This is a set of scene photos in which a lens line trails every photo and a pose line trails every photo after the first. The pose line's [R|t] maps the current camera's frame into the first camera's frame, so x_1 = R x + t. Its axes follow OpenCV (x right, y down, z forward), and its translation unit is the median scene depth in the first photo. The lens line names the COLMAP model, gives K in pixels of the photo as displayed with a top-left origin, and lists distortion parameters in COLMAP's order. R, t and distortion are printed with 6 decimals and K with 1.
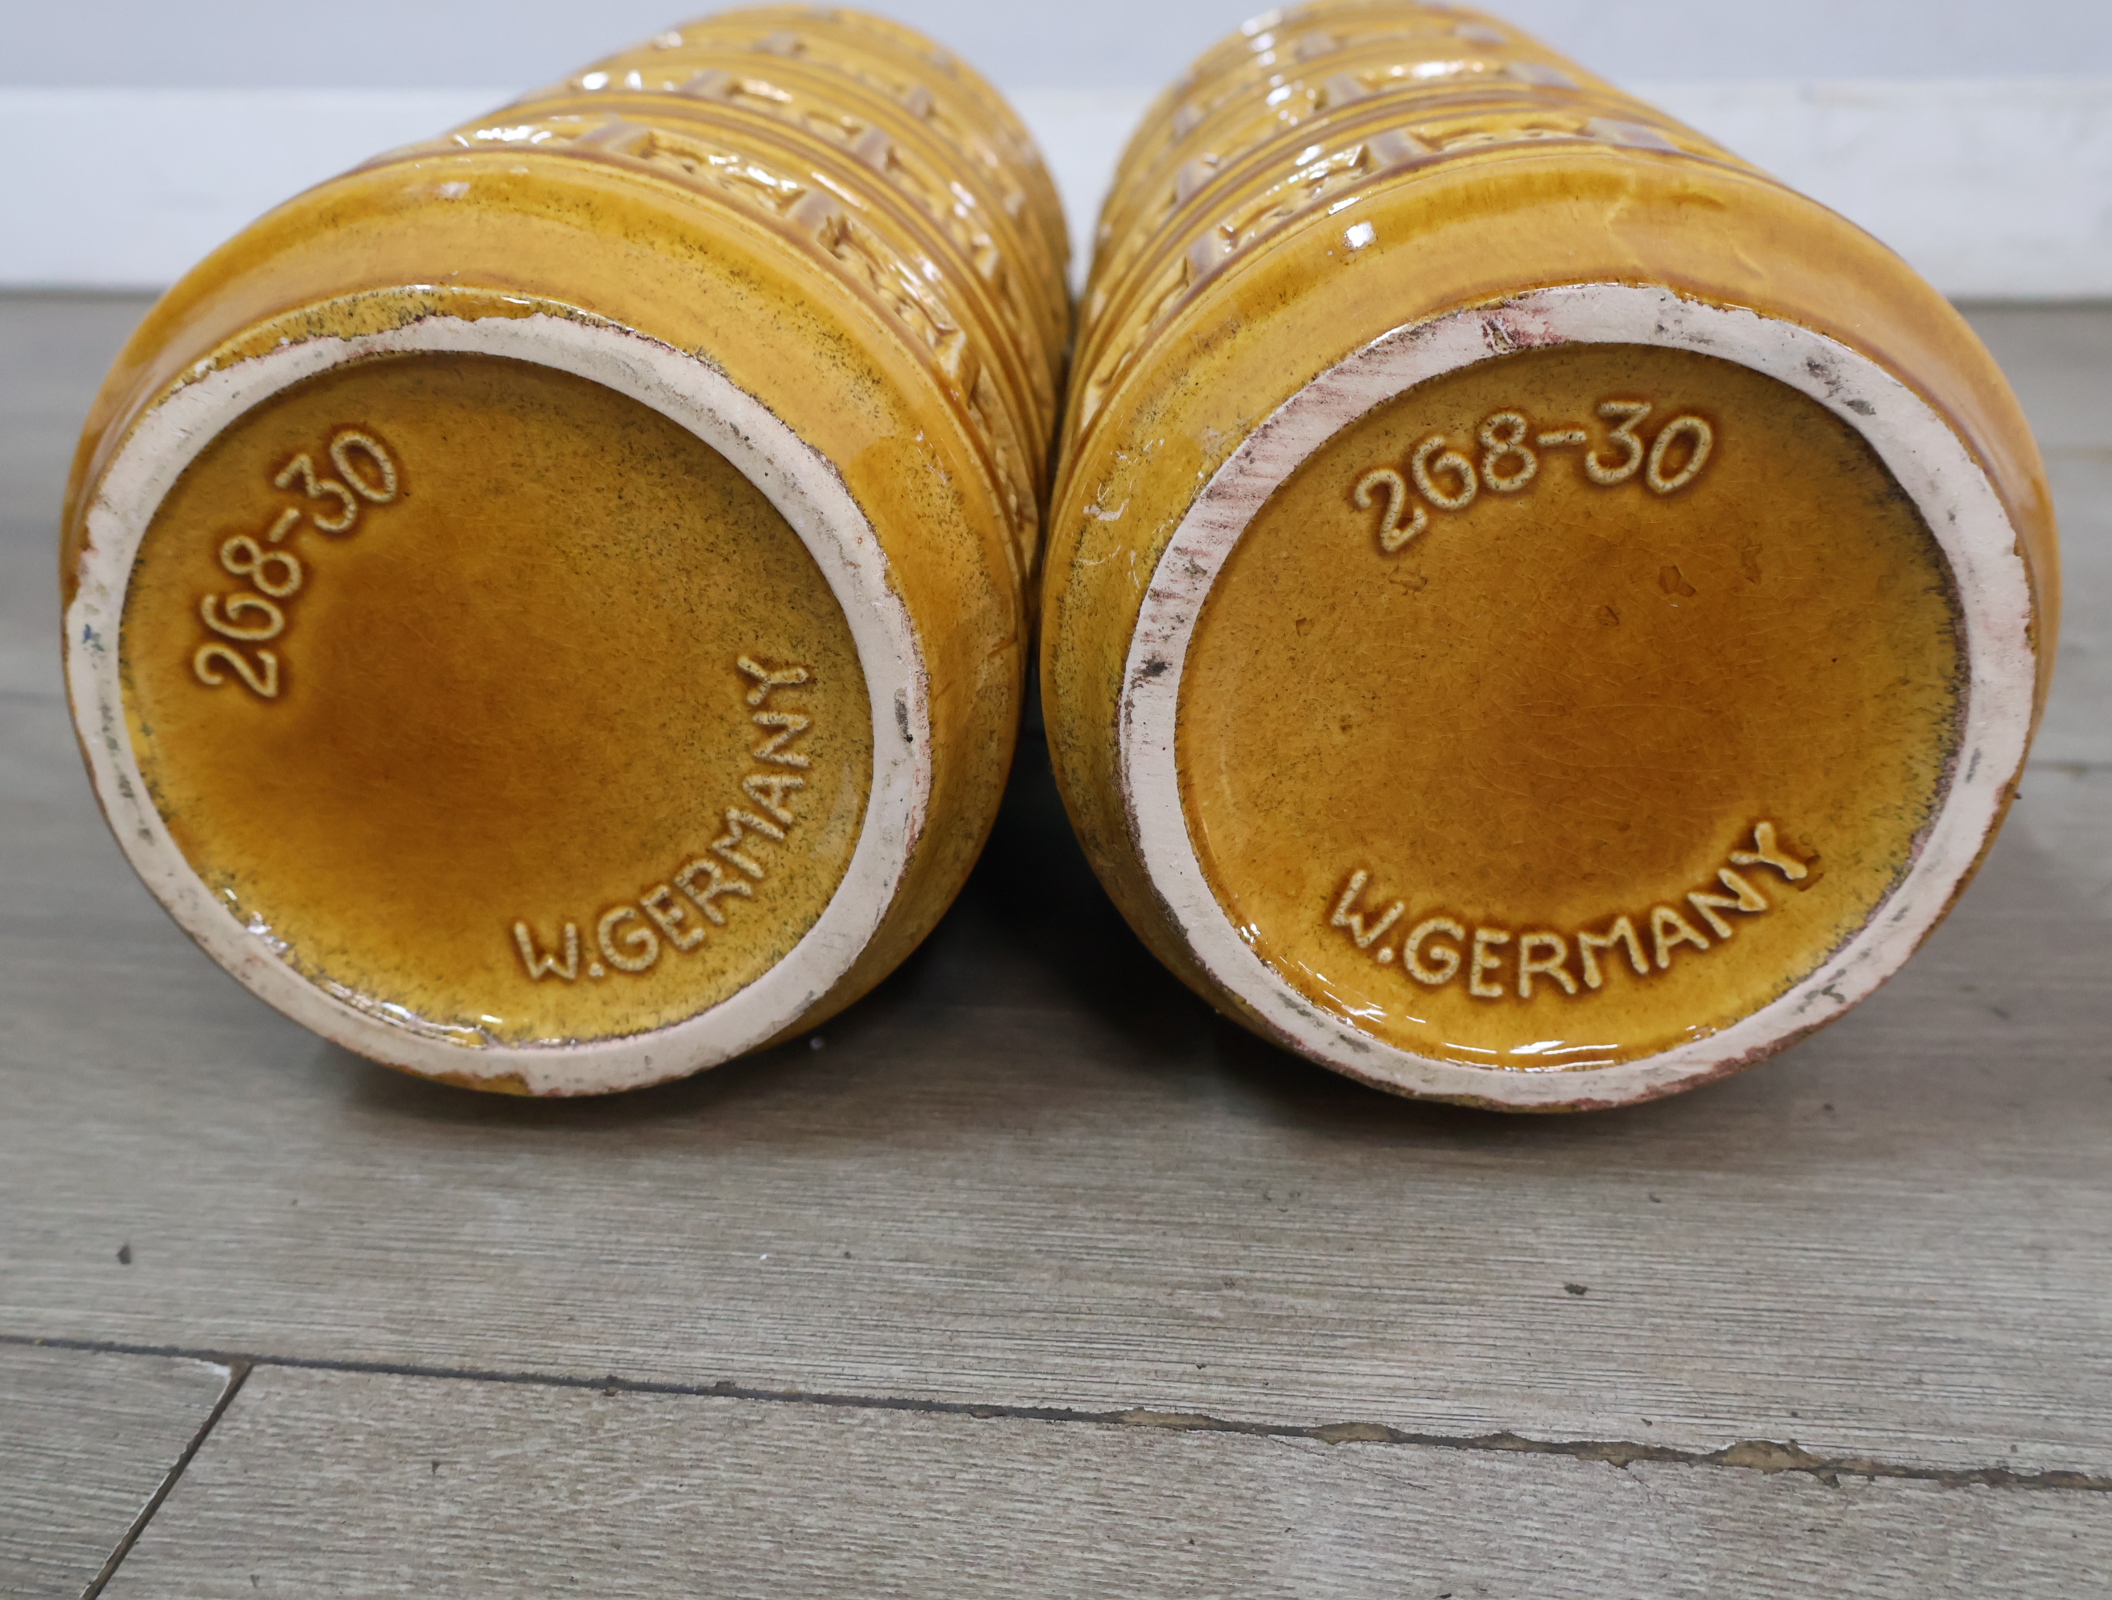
lens RADIAL K [[2167.6, 0, 1050.8], [0, 2167.6, 802.1], [0, 0, 1]] dist [0.014254, 0.000000]
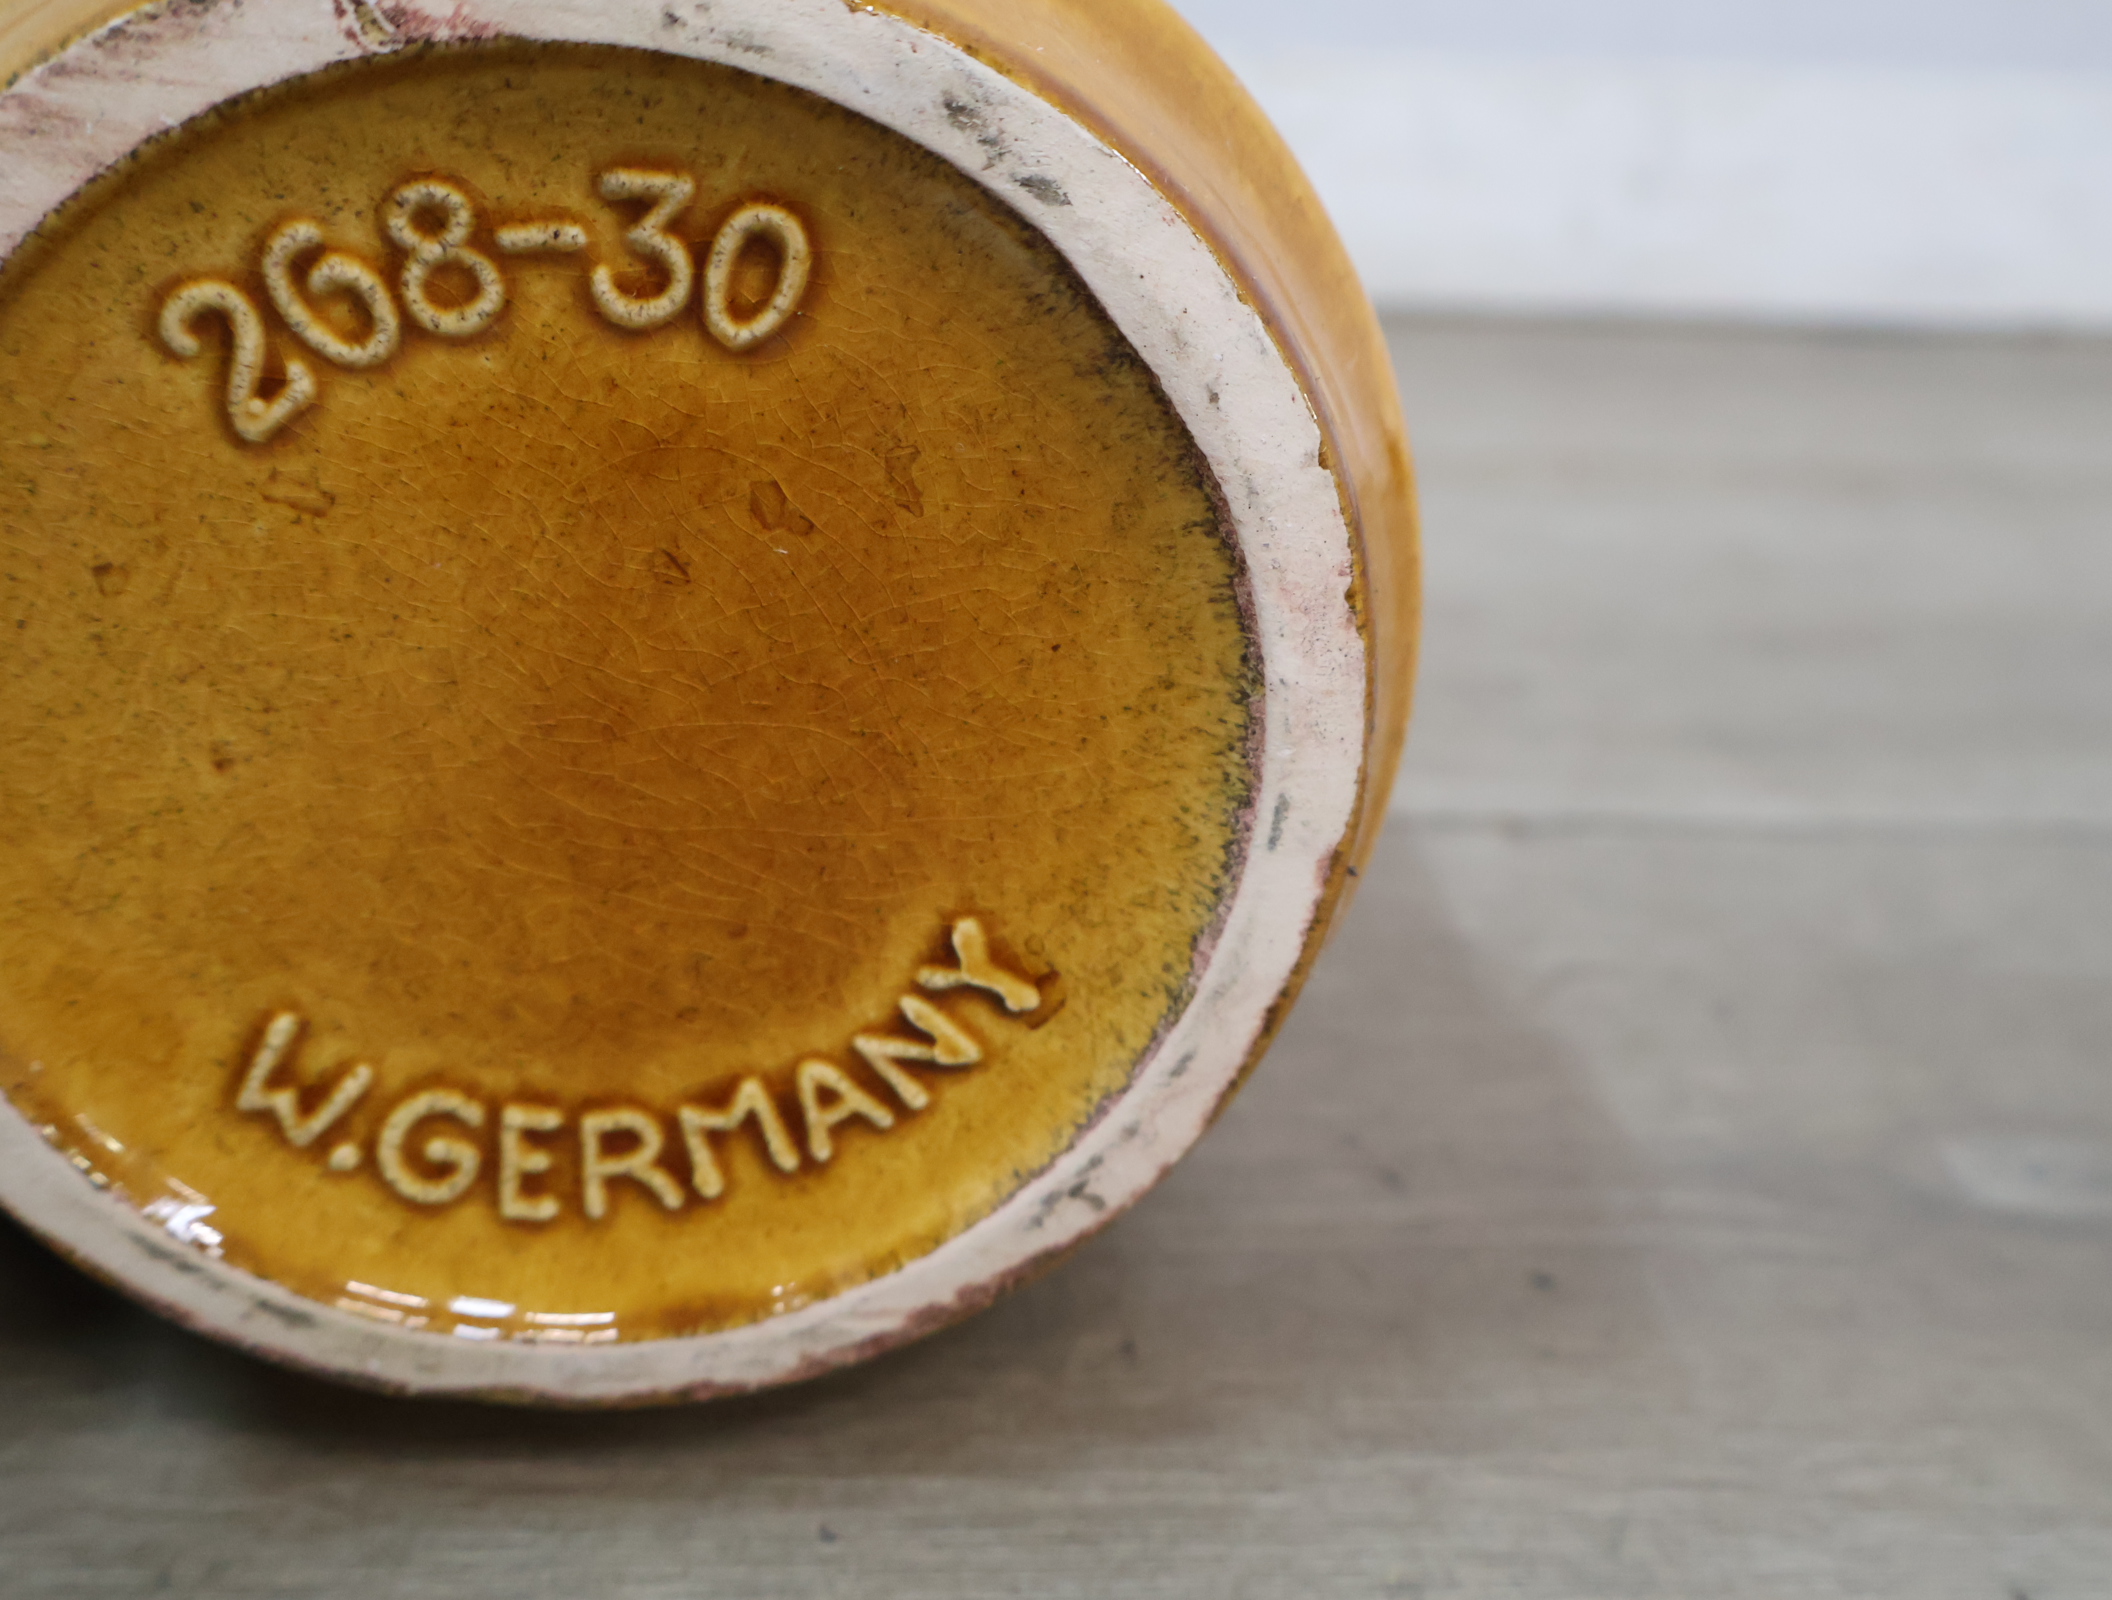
lens RADIAL K [[2167.6, 0, 1058.6], [0, 2167.6, 797.4], [0, 0, 1]] dist [0.014254, 0.000000]
pose [[0.980517, -0.005634, 0.196352, 0.241294], [0.012306, 0.999387, -0.032778, -0.004534], [-0.196047, 0.034556, 0.979985, 0.410920]]
